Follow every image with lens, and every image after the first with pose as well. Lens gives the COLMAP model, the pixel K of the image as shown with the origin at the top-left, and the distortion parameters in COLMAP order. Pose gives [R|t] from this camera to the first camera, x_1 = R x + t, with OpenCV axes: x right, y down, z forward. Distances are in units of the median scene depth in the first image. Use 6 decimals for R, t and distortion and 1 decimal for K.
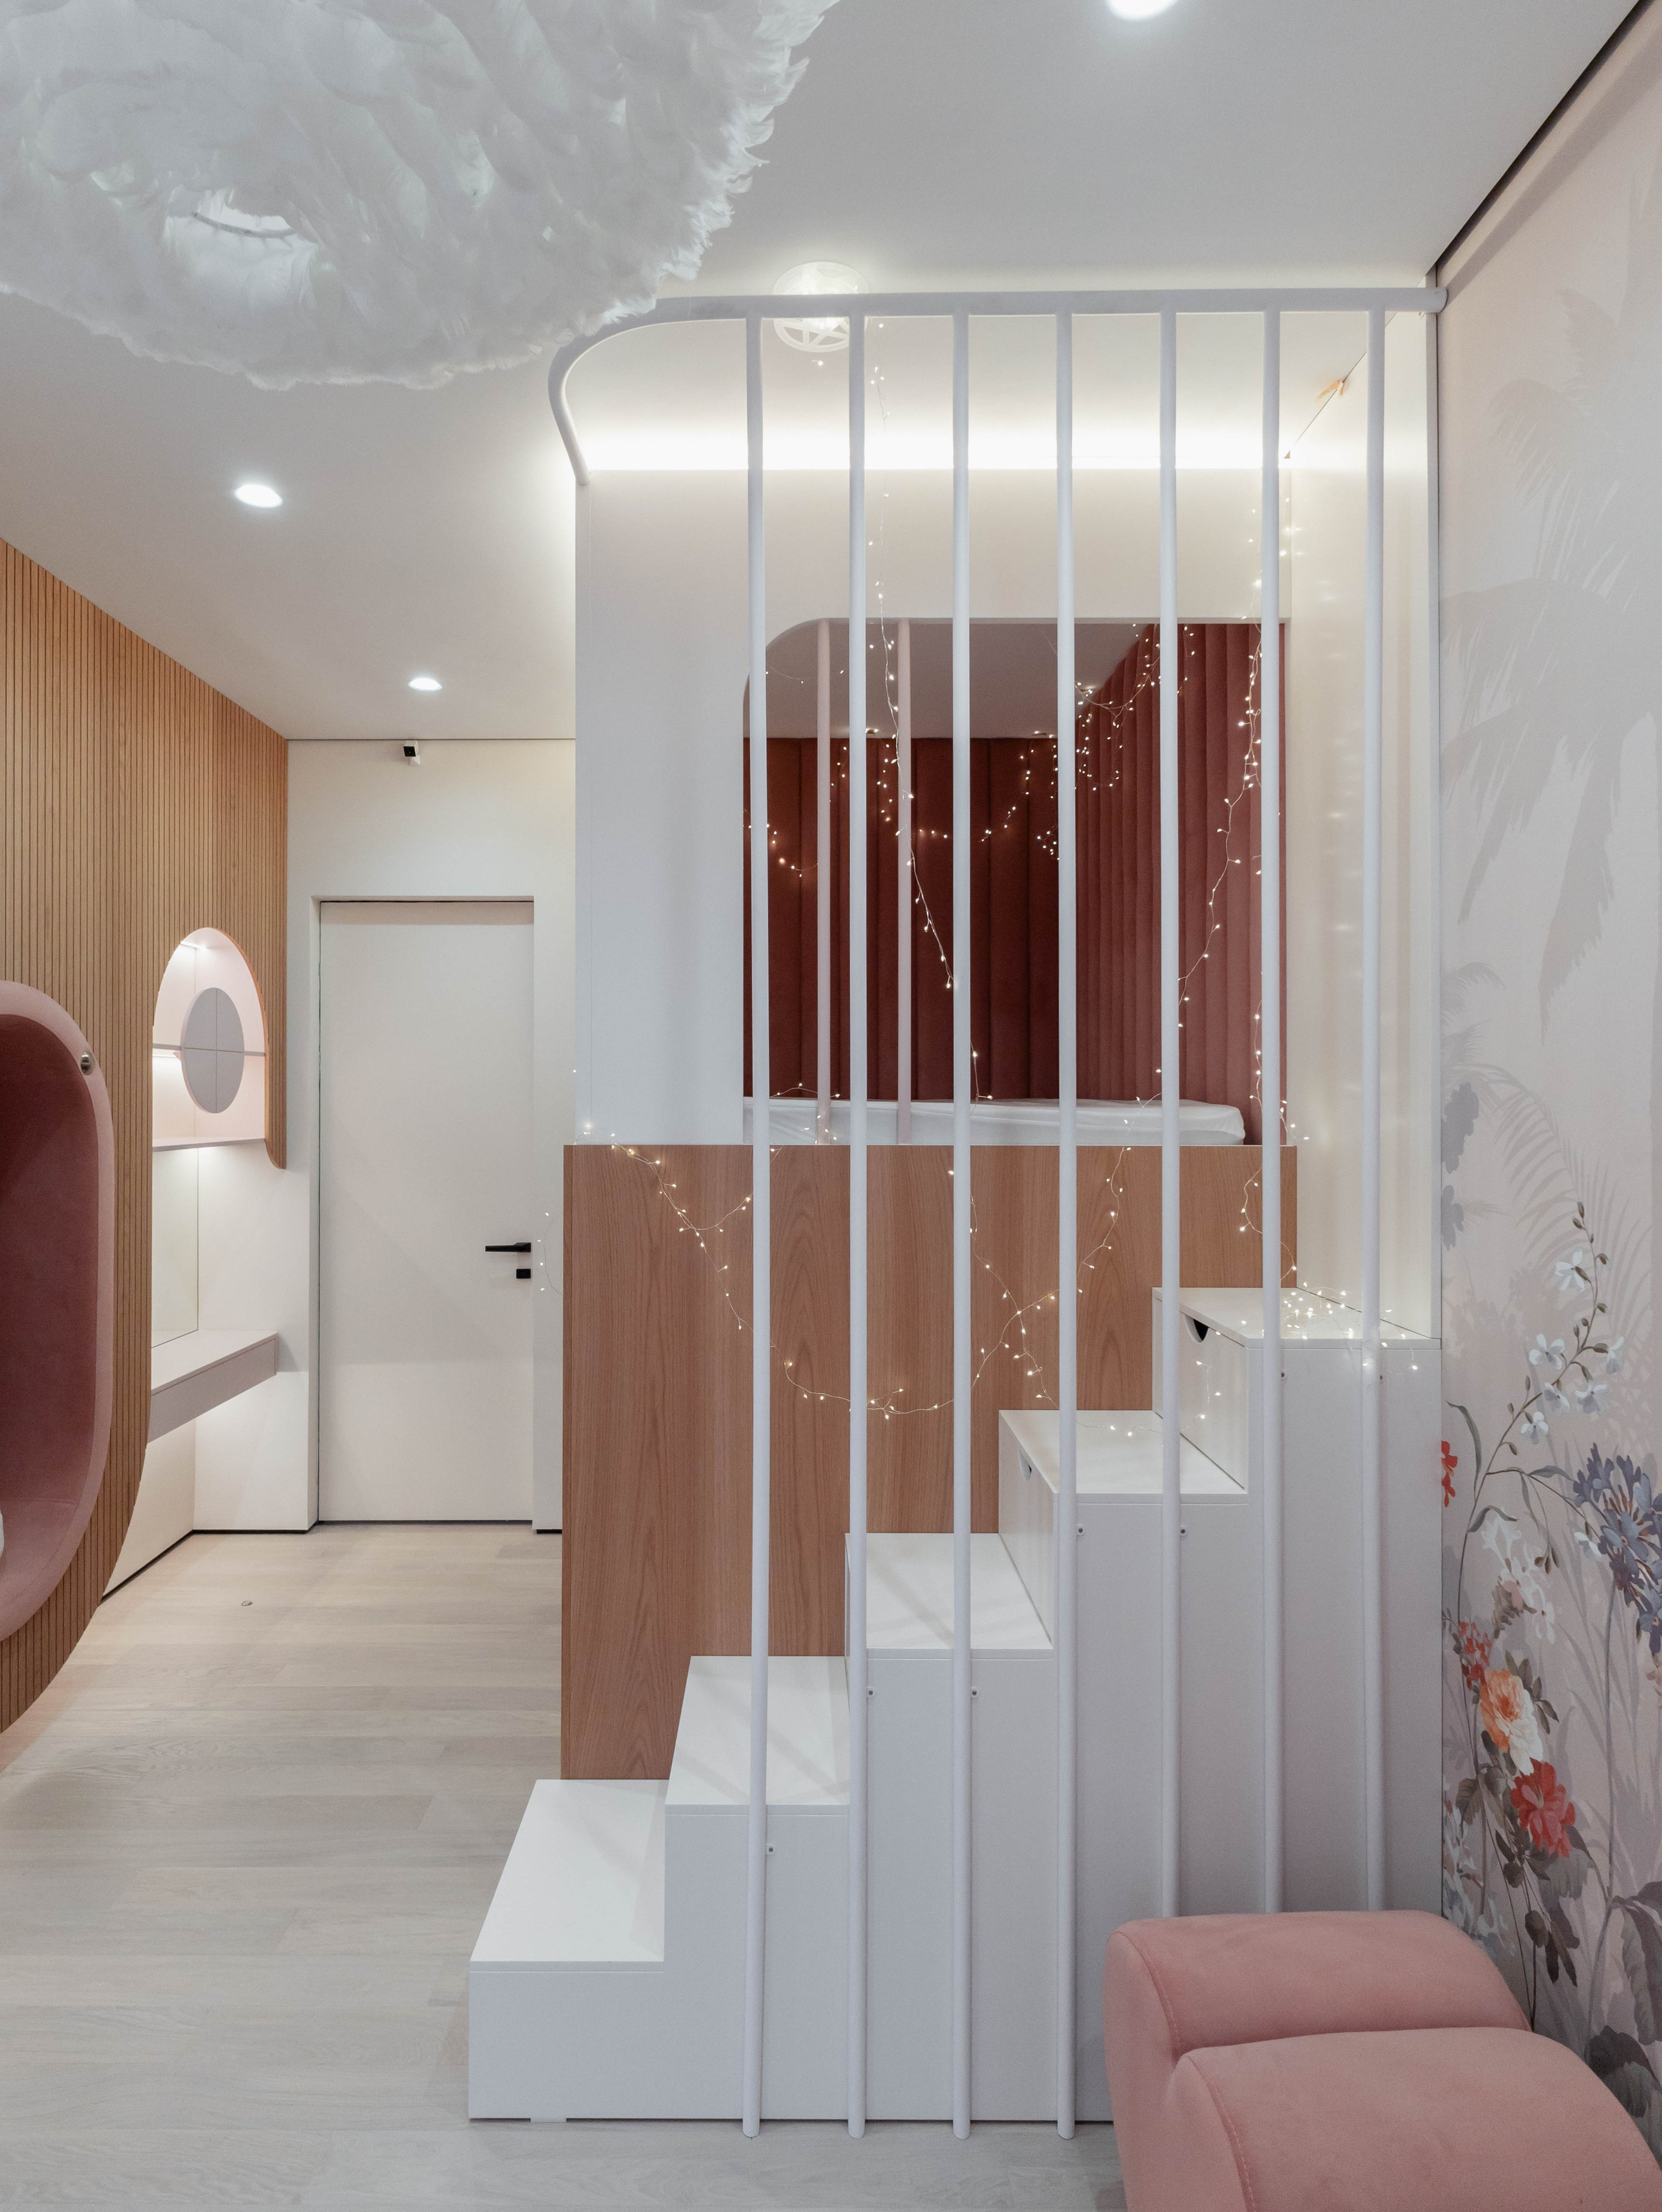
lens RADIAL K [[1219.1, 0, 784.1], [0, 1219.1, 1081.1], [0, 0, 1]] dist [0.002083, -0.001604]
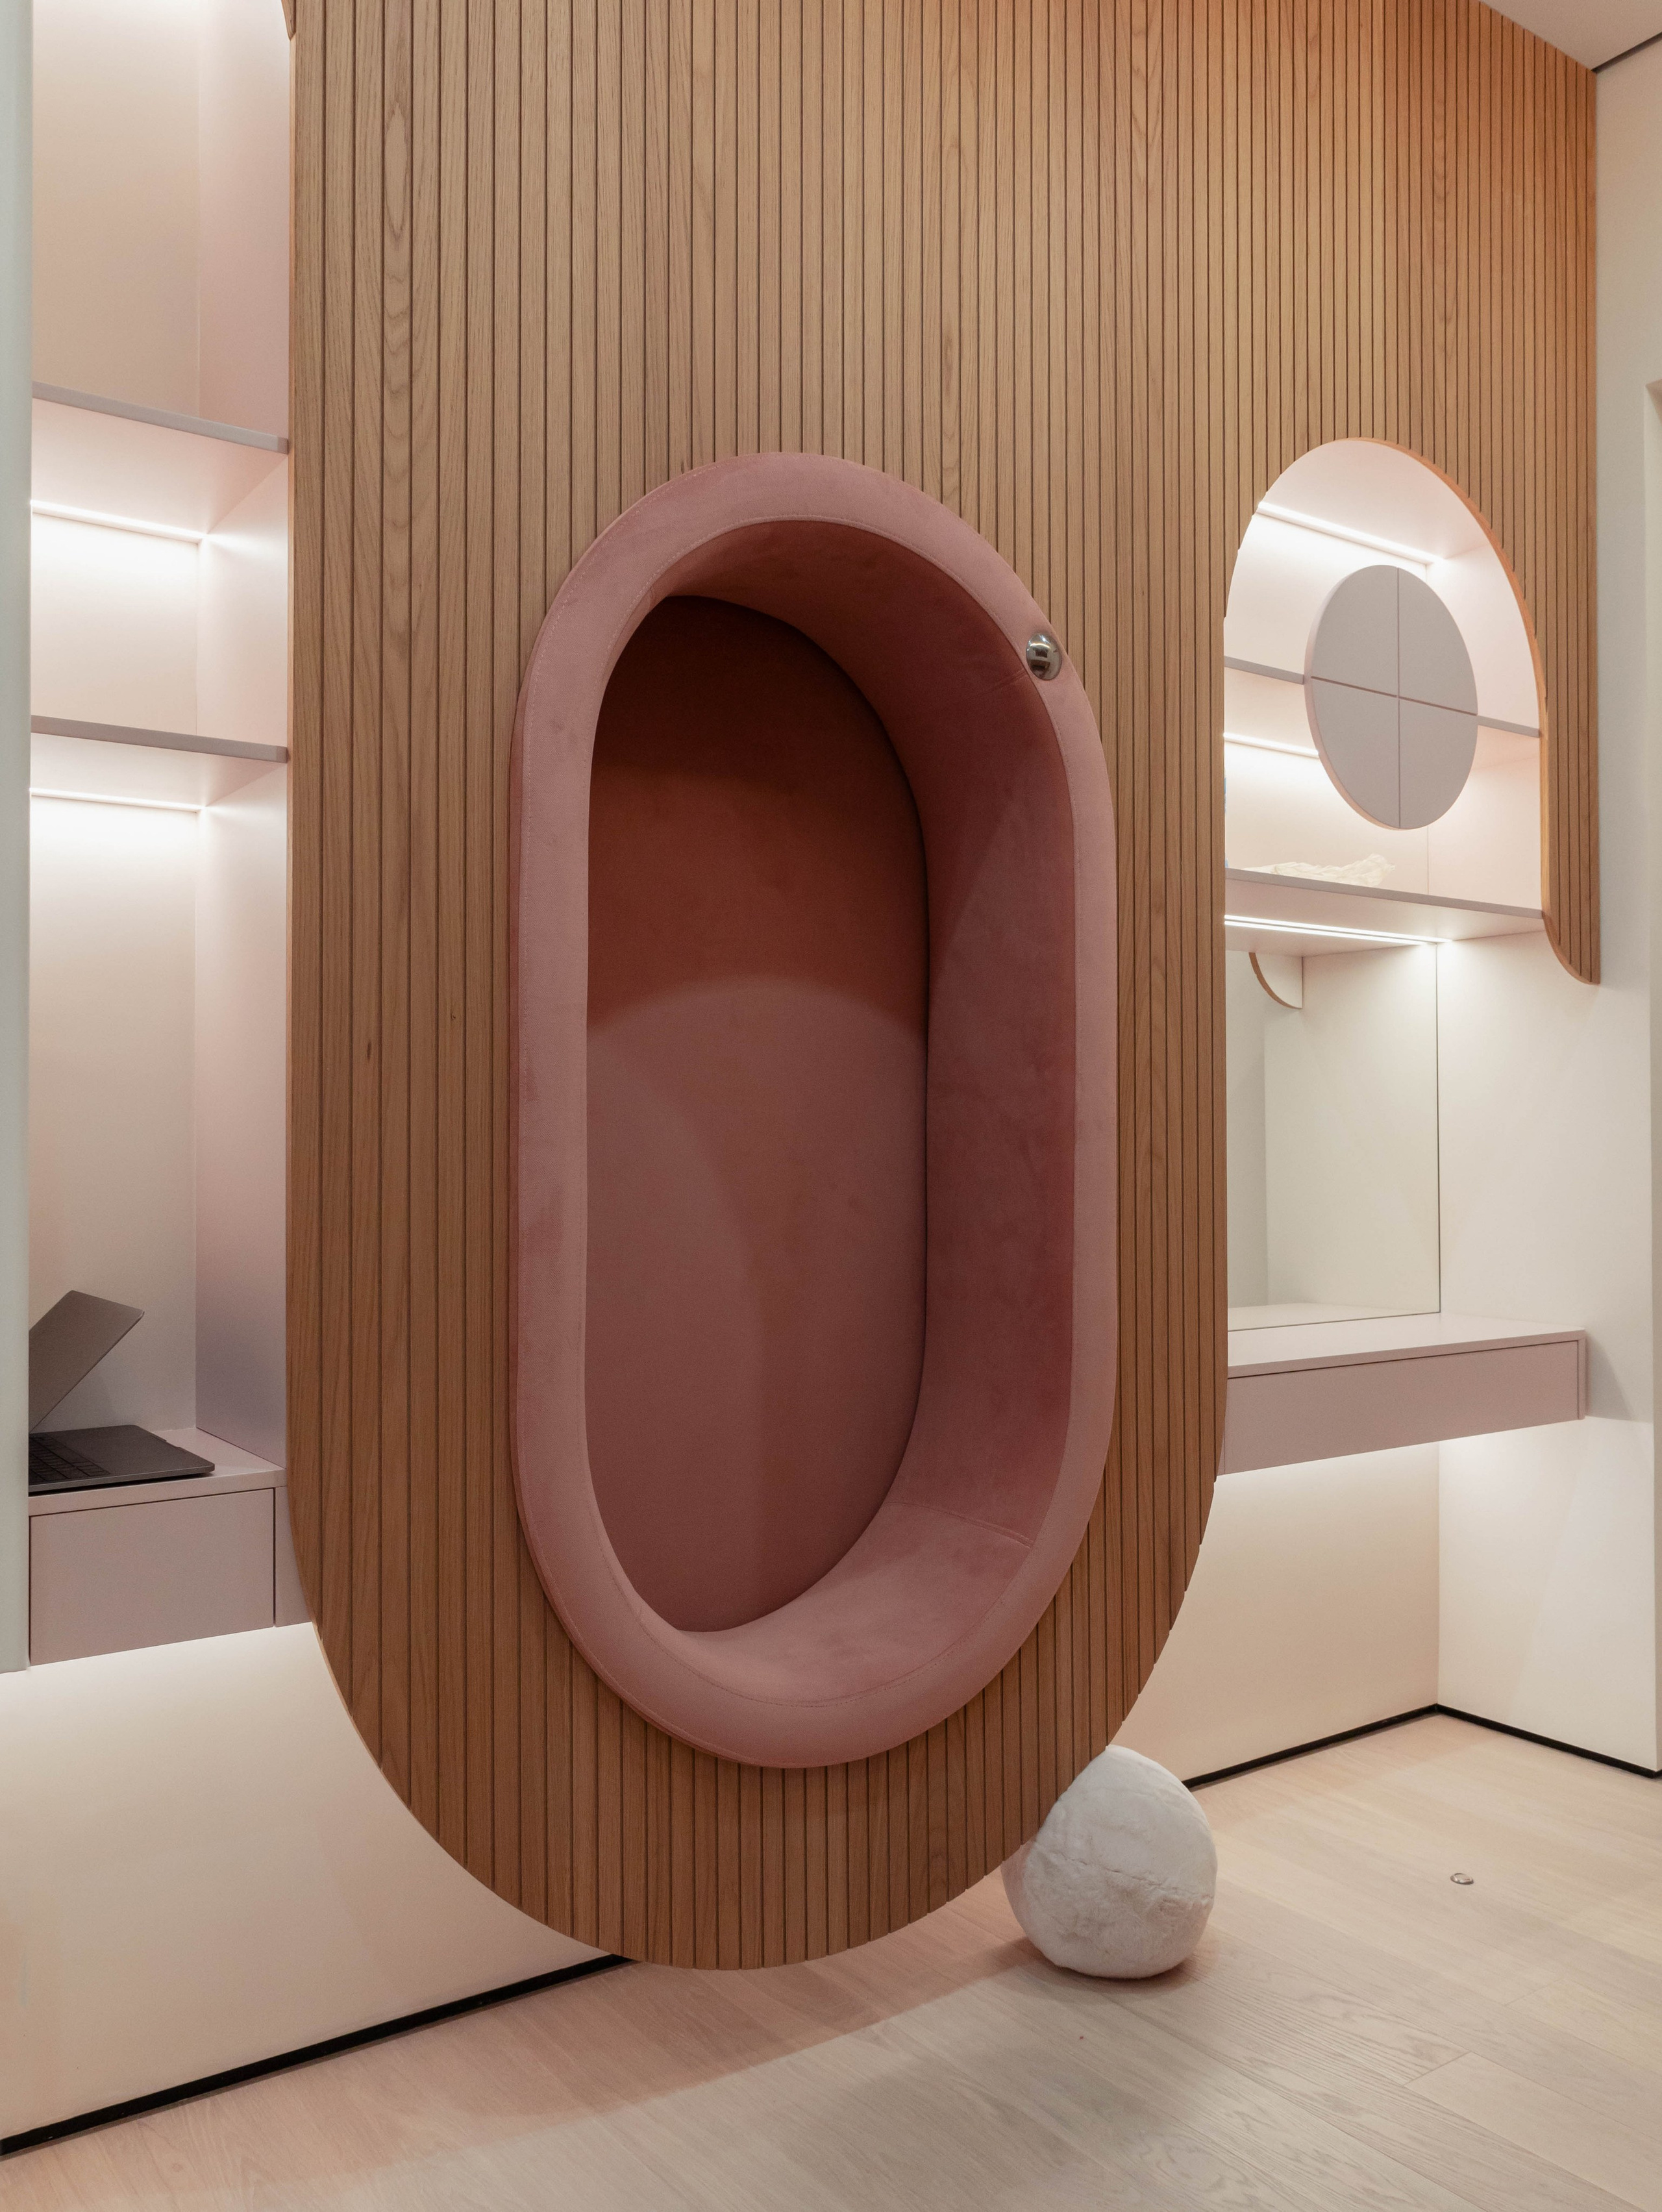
lens RADIAL K [[1741.7, 0, 810.2], [0, 1741.7, 1113.7], [0, 0, 1]] dist [-0.013461, 0.016098]
pose [[0.572214, -0.011885, -0.820018, -0.048327], [0.008859, 0.999926, -0.008311, 0.166021], [0.820056, -0.002509, 0.572277, 0.493238]]
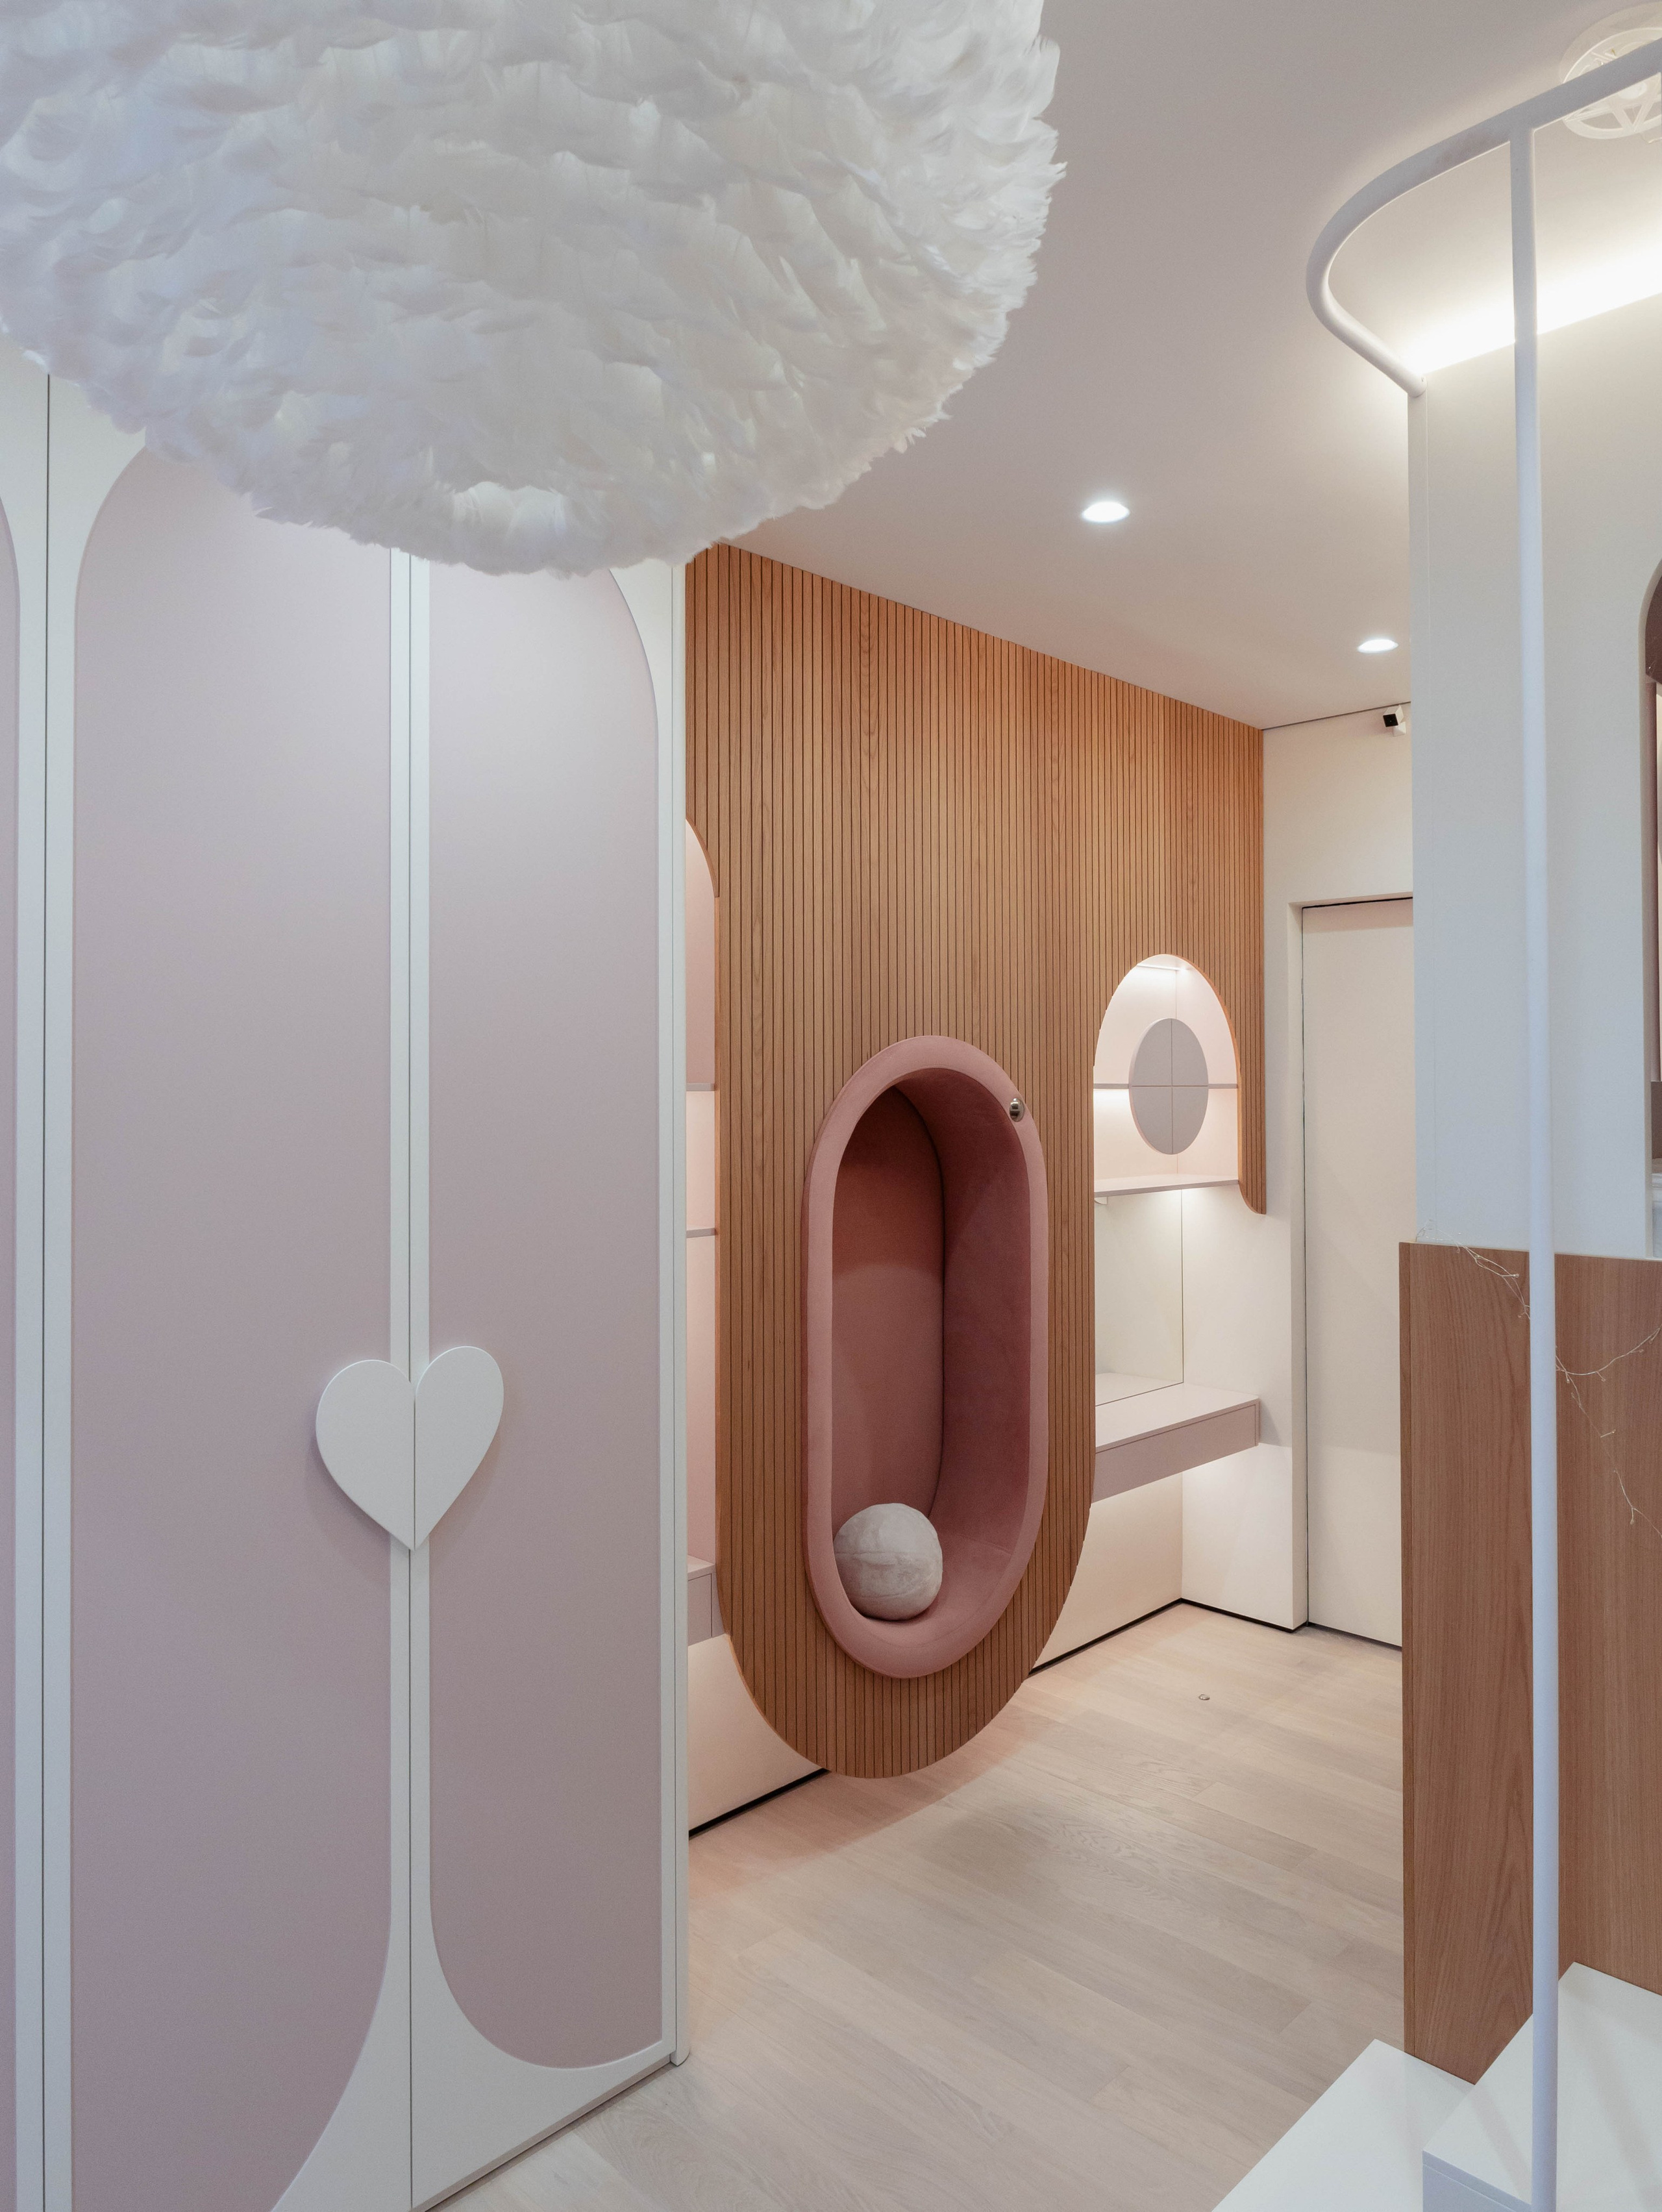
lens RADIAL K [[1448.5, 0, 918.0], [0, 1448.5, 1052.1], [0, 0, 1]] dist [-0.019518, 0.004941]
pose [[0.731718, -0.017514, -0.681382, 0.164063], [0.009329, 0.999834, -0.015681, -0.041622], [0.681543, 0.005118, 0.731760, 0.080057]]
